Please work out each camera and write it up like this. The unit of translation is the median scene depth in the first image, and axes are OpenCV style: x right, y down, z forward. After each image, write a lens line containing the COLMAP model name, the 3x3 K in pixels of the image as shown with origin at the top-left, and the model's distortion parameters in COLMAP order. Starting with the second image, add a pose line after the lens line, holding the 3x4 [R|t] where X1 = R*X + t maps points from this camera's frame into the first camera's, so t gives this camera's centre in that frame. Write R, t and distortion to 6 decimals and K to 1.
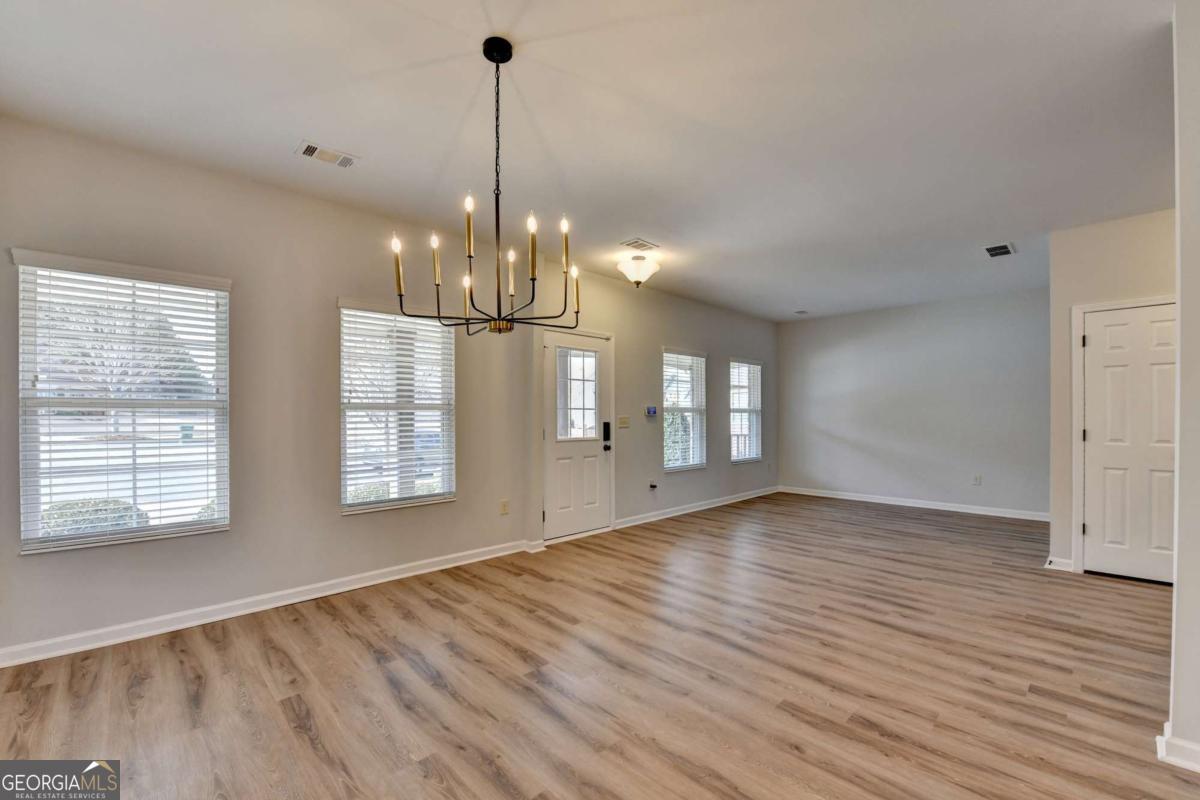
lens RADIAL K [[490.0, 0, 593.4], [0, 490.0, 421.1], [0, 0, 1]] dist [-0.017244, -0.000413]
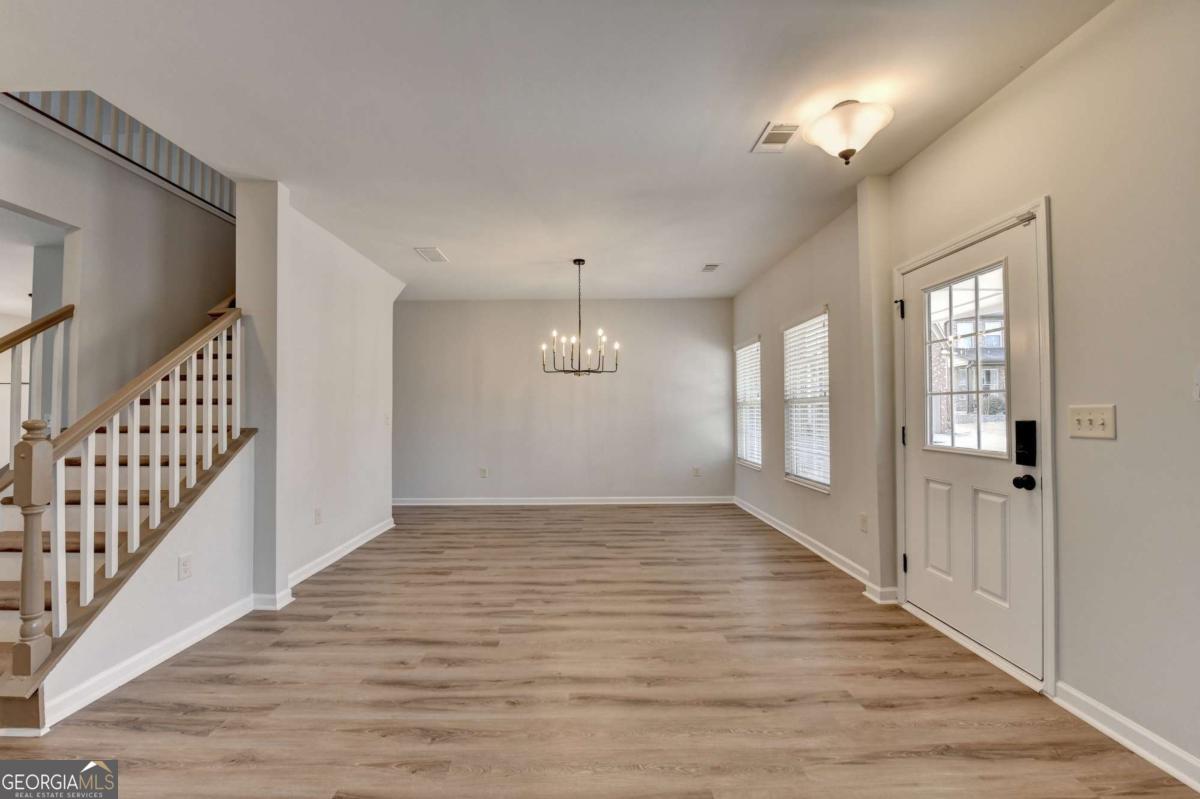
lens RADIAL K [[479.3, 0, 598.2], [0, 479.3, 403.0], [0, 0, 1]] dist [-0.020111, -0.000645]
pose [[-0.676337, -0.004895, -0.736576, 0.781287], [0.003240, 0.999948, -0.009621, -0.013831], [0.736585, -0.008893, -0.676286, 1.382010]]
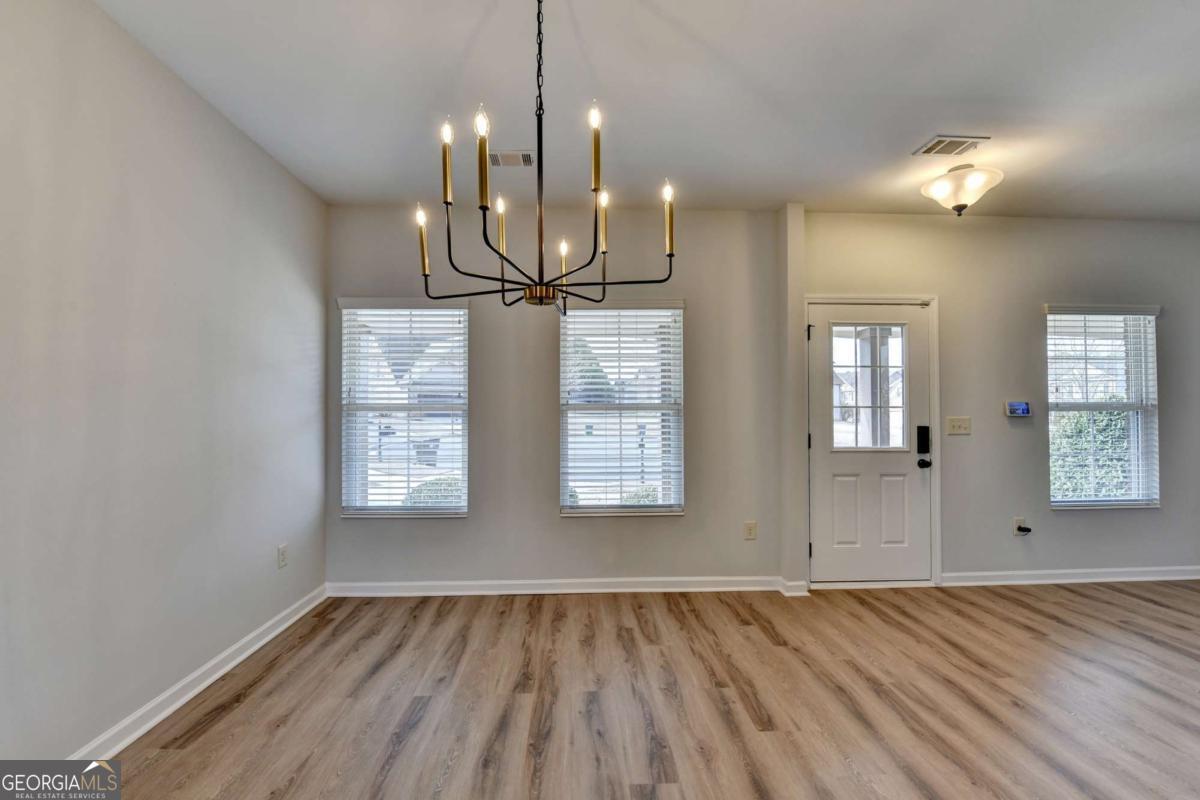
lens RADIAL K [[485.5, 0, 589.1], [0, 485.5, 410.7], [0, 0, 1]] dist [-0.017586, -0.000409]
pose [[0.749555, -0.006349, -0.661911, 0.168273], [-0.006845, 0.999826, -0.017341, -0.005783], [0.661906, 0.017529, 0.749381, 0.260530]]
